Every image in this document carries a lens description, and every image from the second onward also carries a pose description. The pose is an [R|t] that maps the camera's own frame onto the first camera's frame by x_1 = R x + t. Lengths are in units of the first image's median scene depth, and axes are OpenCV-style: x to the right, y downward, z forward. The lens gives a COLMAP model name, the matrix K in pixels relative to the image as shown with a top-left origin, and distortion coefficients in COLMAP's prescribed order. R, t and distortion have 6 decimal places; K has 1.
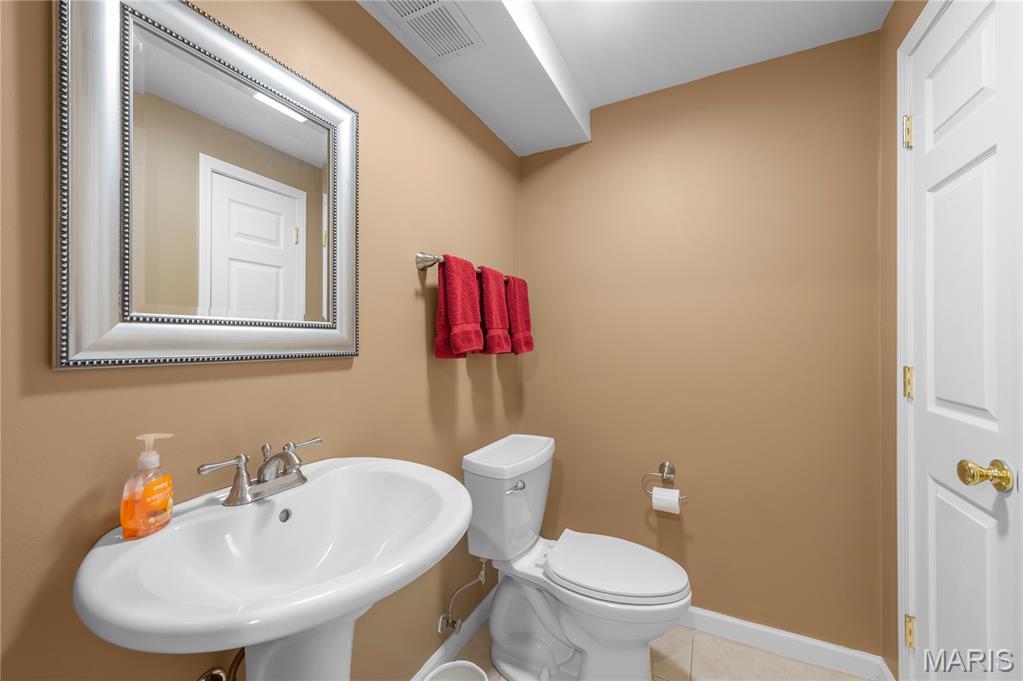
lens RADIAL K [[404.2, 0, 511.1], [0, 404.2, 342.2], [0, 0, 1]] dist [0.000871, 0.000204]
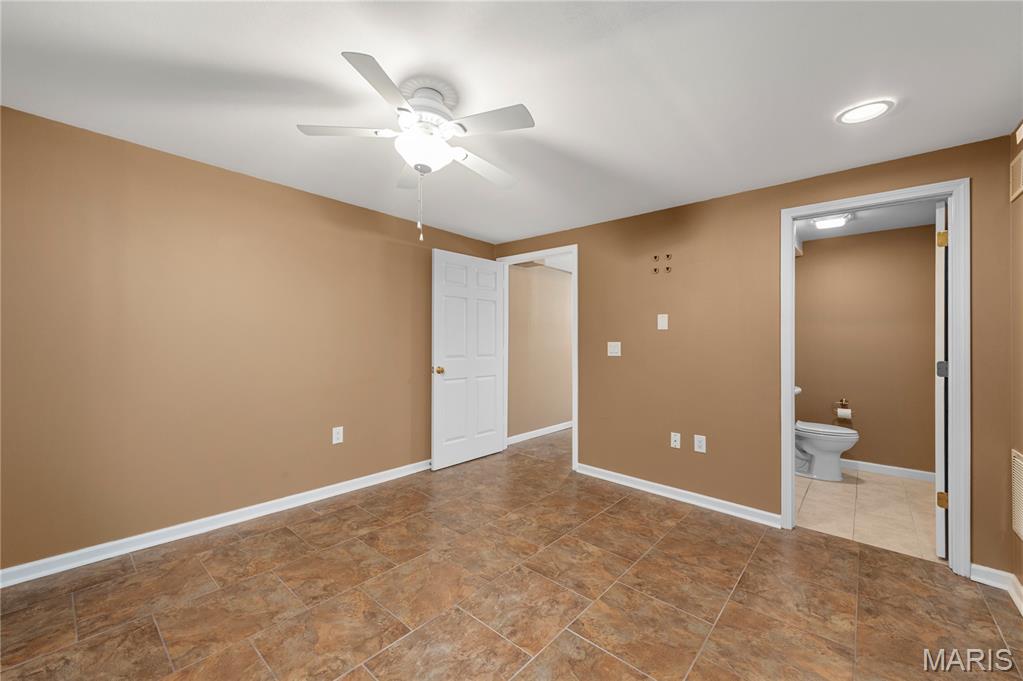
lens RADIAL K [[404.2, 0, 511.2], [0, 404.2, 337.5], [0, 0, 1]] dist [0.000871, 0.000204]
pose [[0.961305, 0.002592, -0.275474, -0.898390], [-0.003318, 0.999992, -0.002171, -0.063379], [0.275466, 0.003001, 0.961306, -1.951513]]
